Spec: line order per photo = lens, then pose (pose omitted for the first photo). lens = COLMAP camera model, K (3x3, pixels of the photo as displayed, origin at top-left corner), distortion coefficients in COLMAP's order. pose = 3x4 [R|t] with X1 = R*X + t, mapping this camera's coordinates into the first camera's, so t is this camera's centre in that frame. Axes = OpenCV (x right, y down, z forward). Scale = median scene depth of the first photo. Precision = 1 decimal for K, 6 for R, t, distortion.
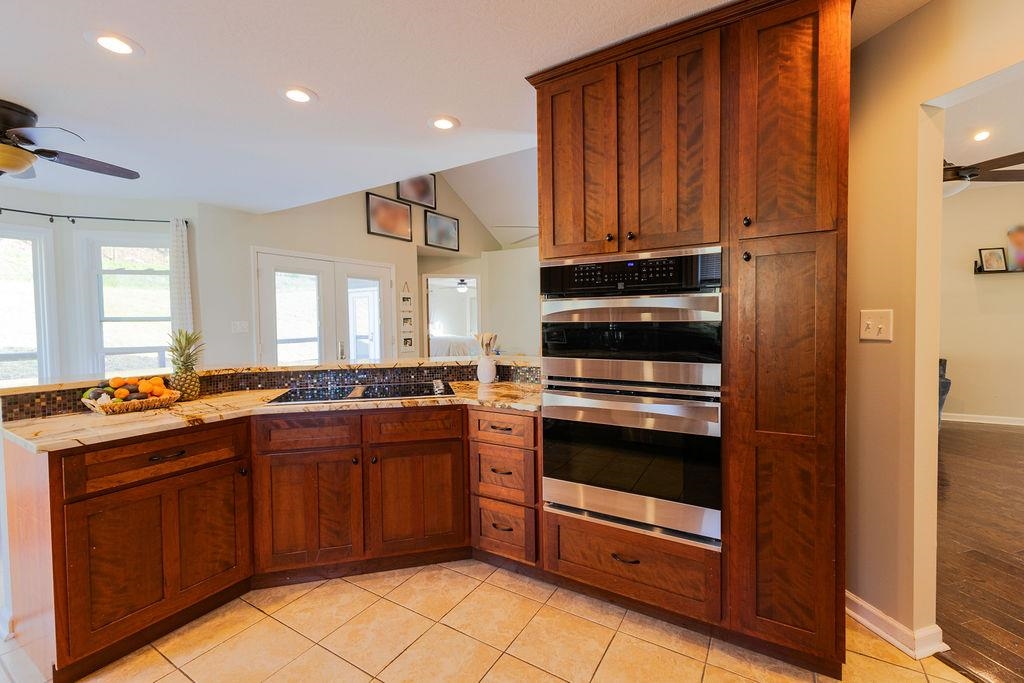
lens RADIAL K [[438.1, 0, 513.9], [0, 438.1, 335.4], [0, 0, 1]] dist [0.005920, -0.000414]
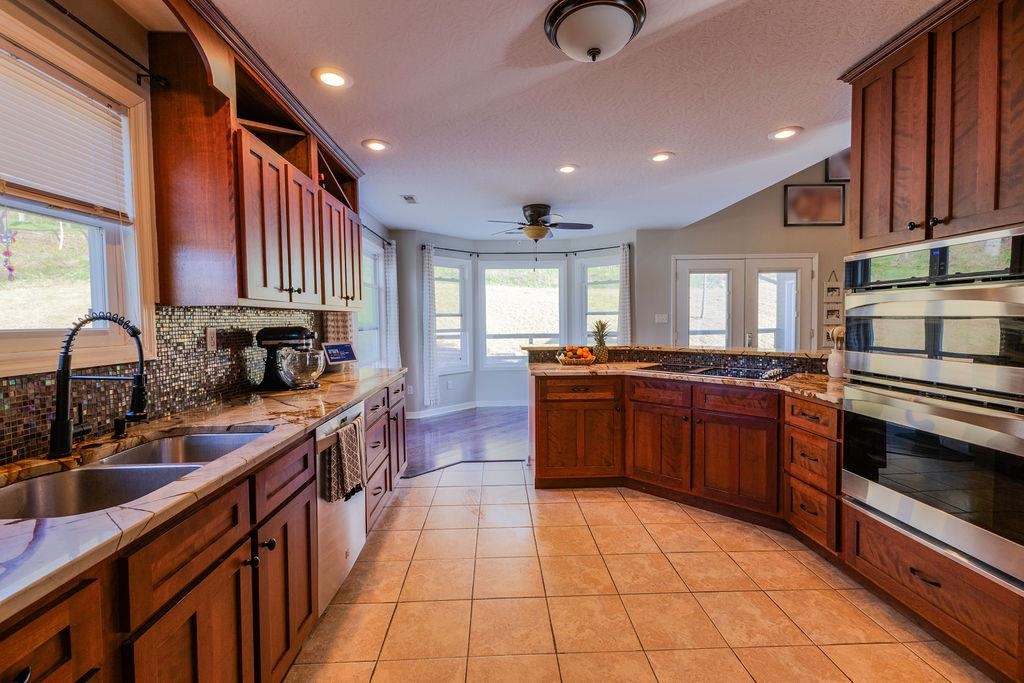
lens RADIAL K [[438.1, 0, 513.9], [0, 438.1, 335.4], [0, 0, 1]] dist [0.005920, -0.000414]
pose [[0.554222, 0.040405, -0.831388, 0.466902], [-0.025198, 0.999178, 0.031763, 0.000696], [0.831987, 0.003346, 0.554785, -0.194517]]
